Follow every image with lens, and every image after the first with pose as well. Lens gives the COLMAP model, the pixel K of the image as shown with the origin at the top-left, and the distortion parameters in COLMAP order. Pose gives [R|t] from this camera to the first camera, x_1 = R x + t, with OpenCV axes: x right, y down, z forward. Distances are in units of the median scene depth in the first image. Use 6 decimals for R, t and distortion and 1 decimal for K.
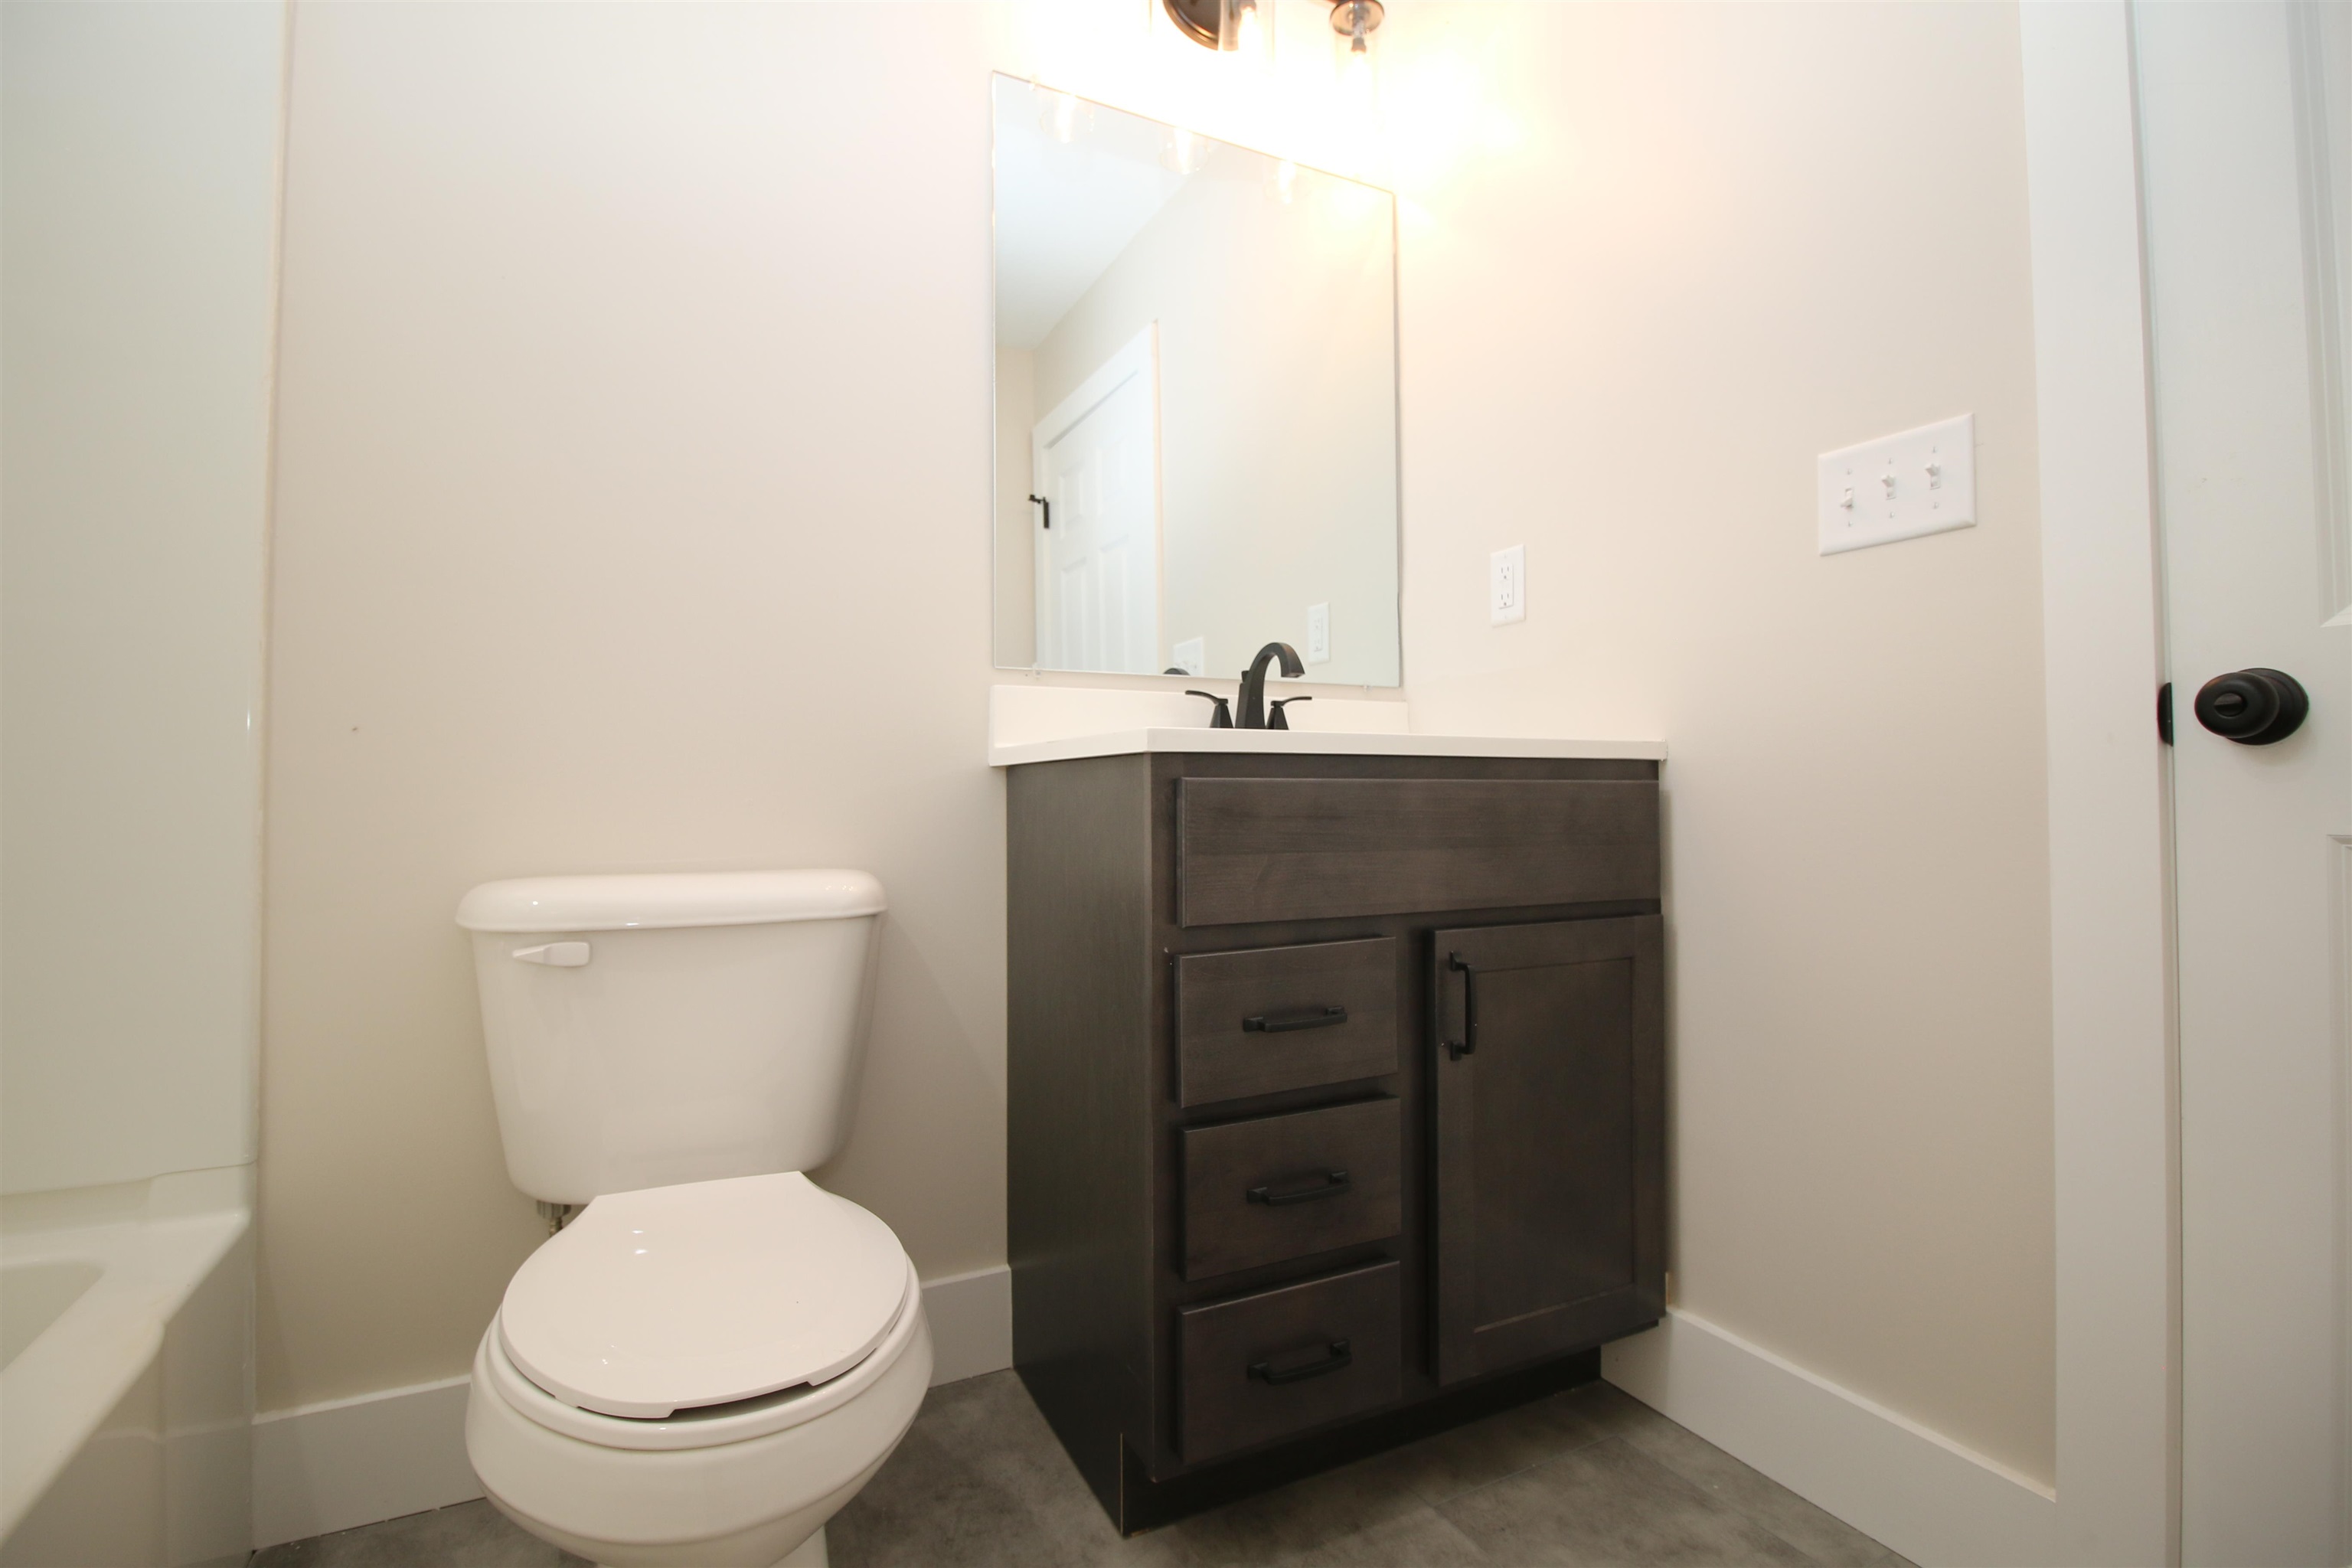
lens RADIAL K [[1085.9, 0, 1176.0], [0, 1085.9, 784.0], [0, 0, 1]] dist [0.001554, -0.013334]
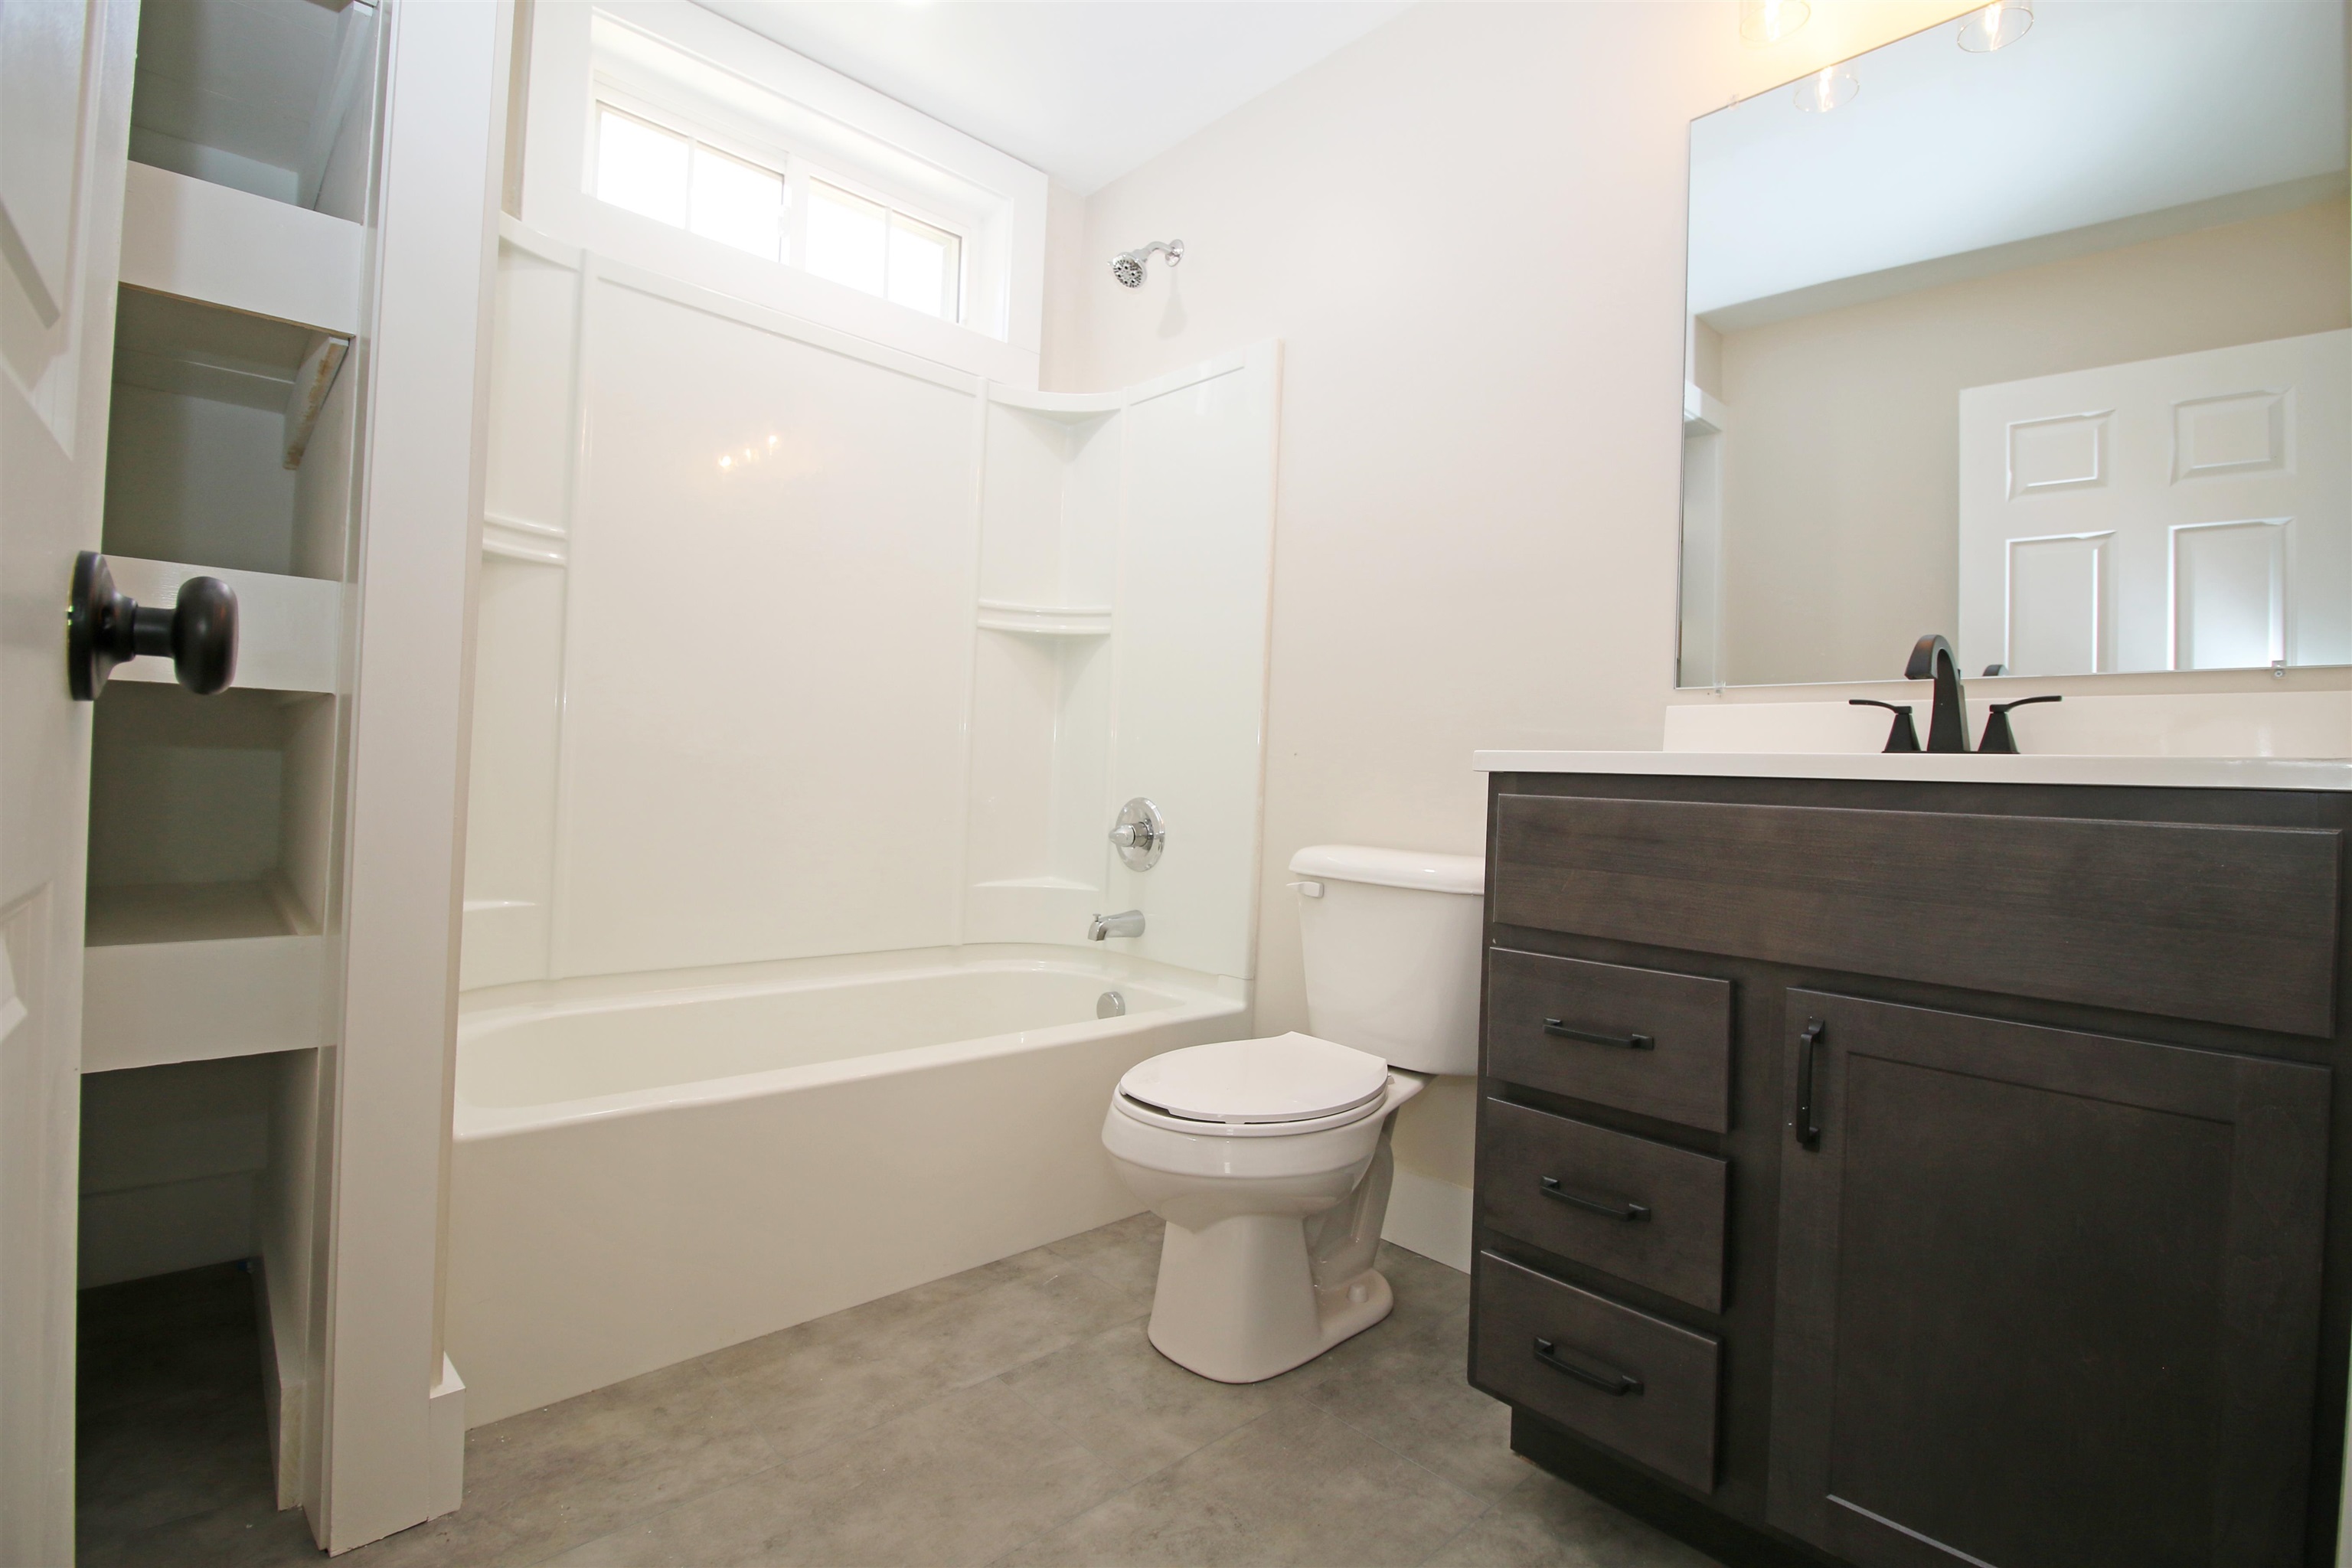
lens RADIAL K [[1085.9, 0, 1176.0], [0, 1085.9, 784.0], [0, 0, 1]] dist [0.001554, -0.013334]
pose [[0.277112, 0.020682, -0.960615, 0.953839], [-0.028211, 0.999512, 0.013381, -0.020505], [0.960423, 0.023392, 0.277560, 0.322283]]
